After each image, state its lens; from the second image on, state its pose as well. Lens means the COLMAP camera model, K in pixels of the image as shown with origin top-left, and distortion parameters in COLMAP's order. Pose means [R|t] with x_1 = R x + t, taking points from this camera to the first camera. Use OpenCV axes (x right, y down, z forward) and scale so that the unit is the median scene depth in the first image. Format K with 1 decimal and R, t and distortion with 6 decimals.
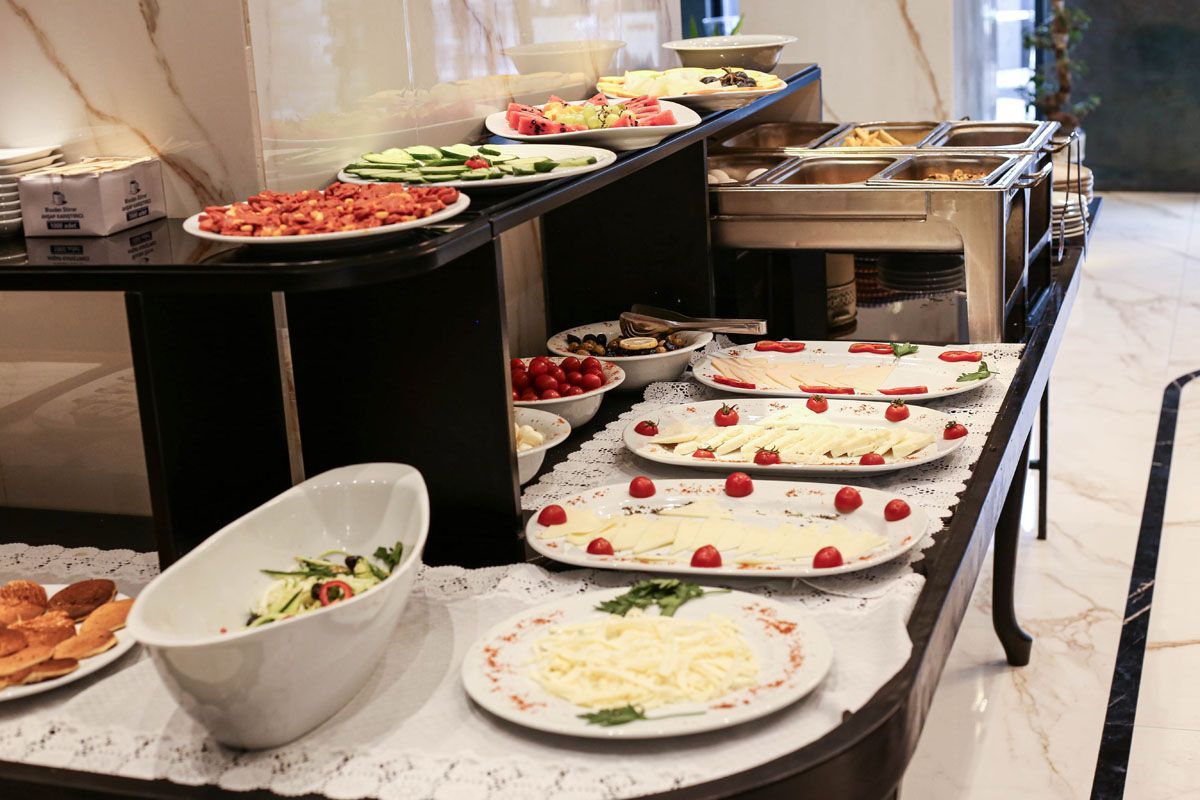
lens RADIAL K [[1827.8, 0, 600.0], [0, 1827.8, 400.0], [0, 0, 1]] dist [-0.115751, -0.043553]
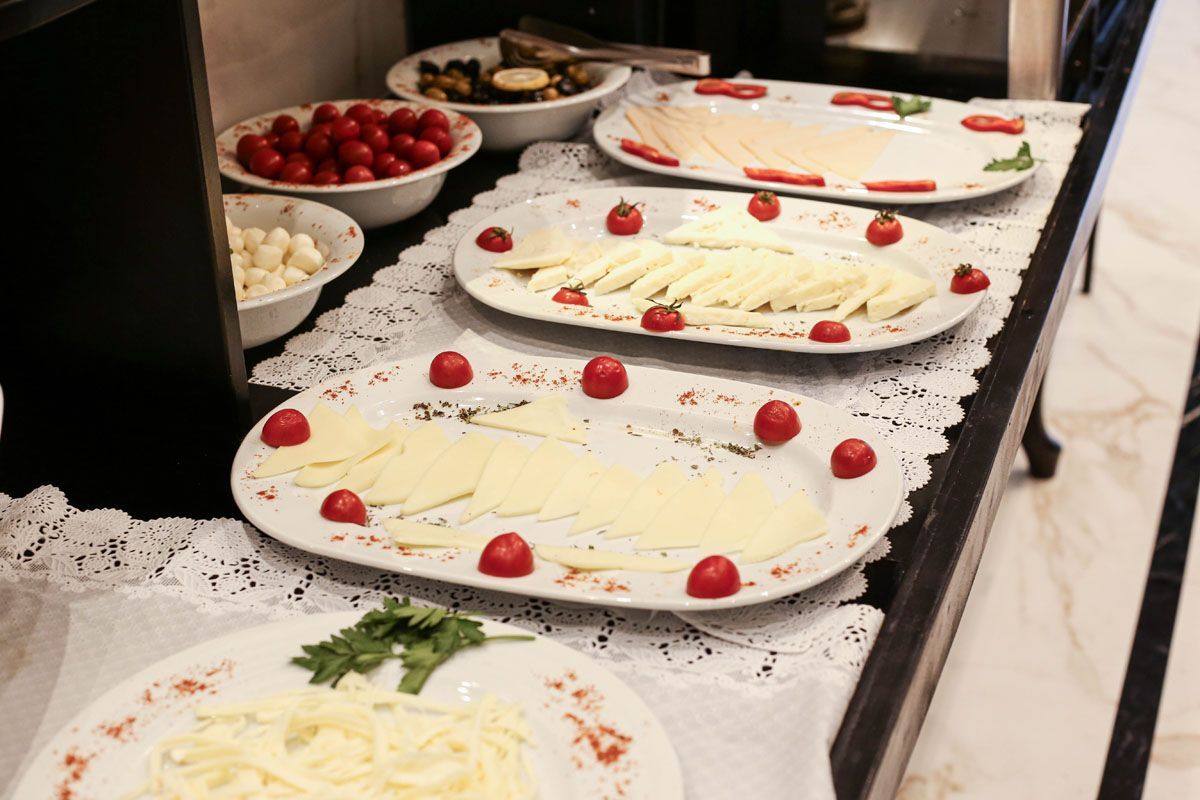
lens RADIAL K [[1827.8, 0, 600.0], [0, 1827.8, 400.0], [0, 0, 1]] dist [-0.115751, -0.043553]
pose [[0.998938, 0.043884, -0.014034, 0.077701], [-0.039937, 0.976627, 0.211197, -0.070018], [0.022974, -0.210412, 0.977343, 0.371240]]
